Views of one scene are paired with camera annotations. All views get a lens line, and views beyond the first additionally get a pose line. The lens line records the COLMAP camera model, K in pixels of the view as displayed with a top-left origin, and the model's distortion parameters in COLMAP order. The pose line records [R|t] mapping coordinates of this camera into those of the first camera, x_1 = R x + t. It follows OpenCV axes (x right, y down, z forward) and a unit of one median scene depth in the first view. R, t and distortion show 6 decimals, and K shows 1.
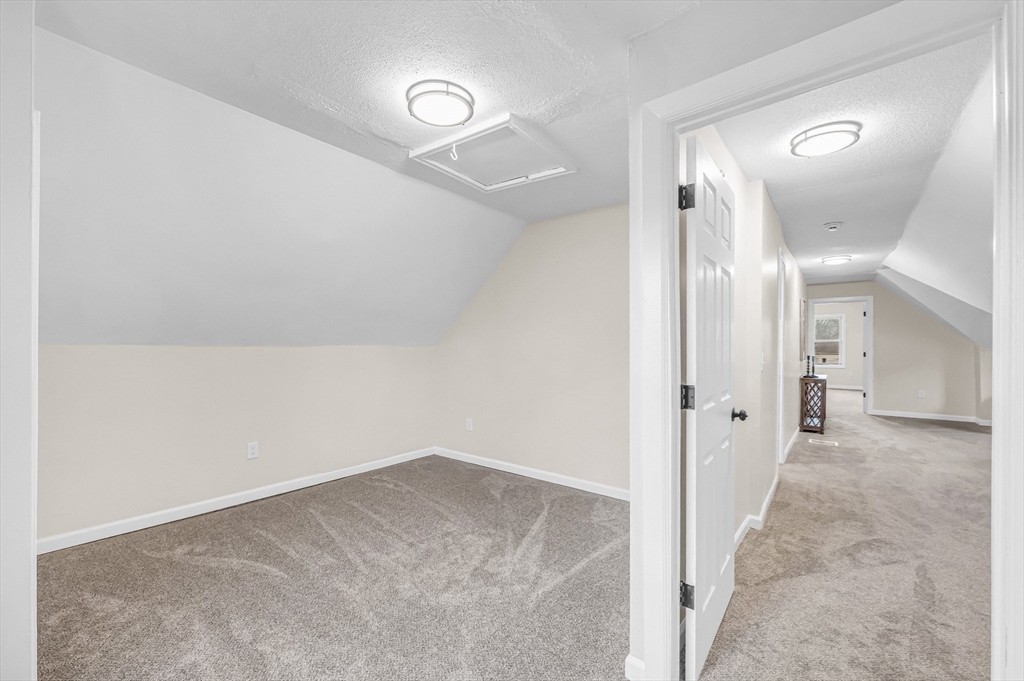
lens RADIAL K [[413.7, 0, 505.6], [0, 413.7, 348.5], [0, 0, 1]] dist [-0.000626, -0.000127]
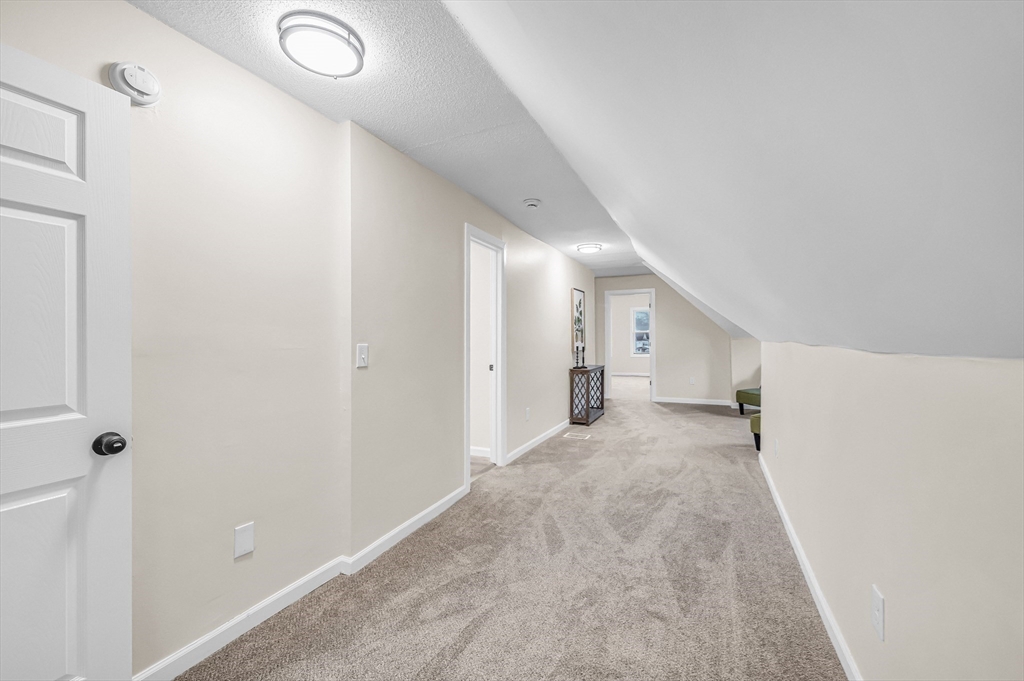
lens RADIAL K [[413.7, 0, 510.9], [0, 413.7, 333.4], [0, 0, 1]] dist [-0.000626, -0.000127]
pose [[0.970243, -0.002947, 0.242117, 0.382655], [0.007377, 0.999822, -0.017392, 0.003499], [-0.242022, 0.018660, 0.970091, 0.094824]]
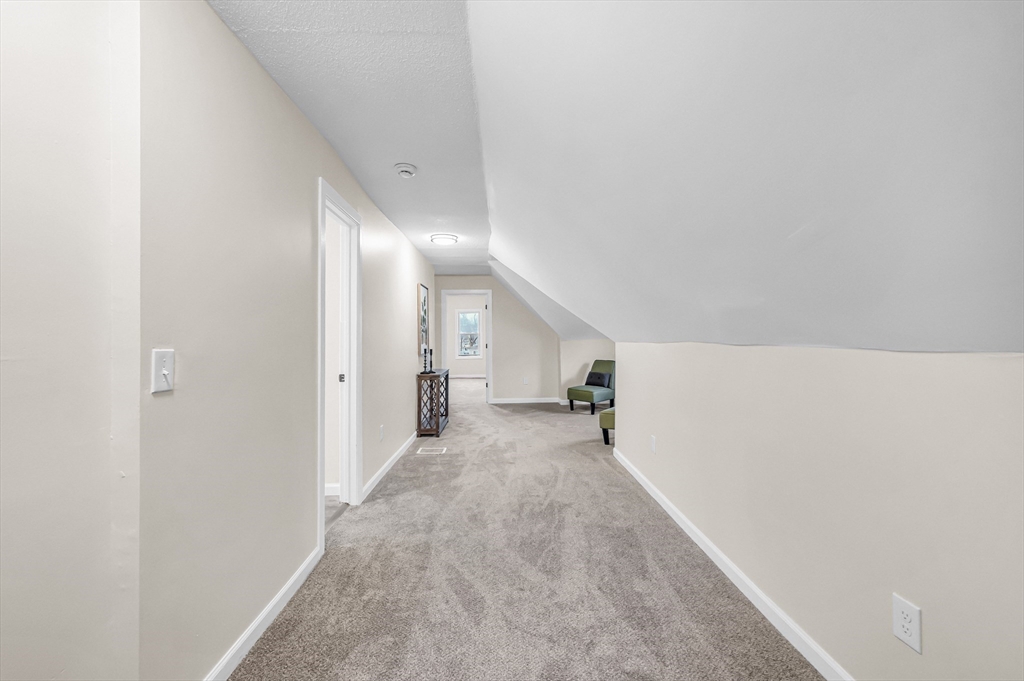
lens RADIAL K [[413.7, 0, 513.0], [0, 413.7, 335.2], [0, 0, 1]] dist [-0.000626, -0.000127]
pose [[0.754413, 0.000261, 0.656400, 0.333070], [0.011497, 0.999841, -0.013610, 0.003563], [-0.656300, 0.017814, 0.754290, 0.242895]]
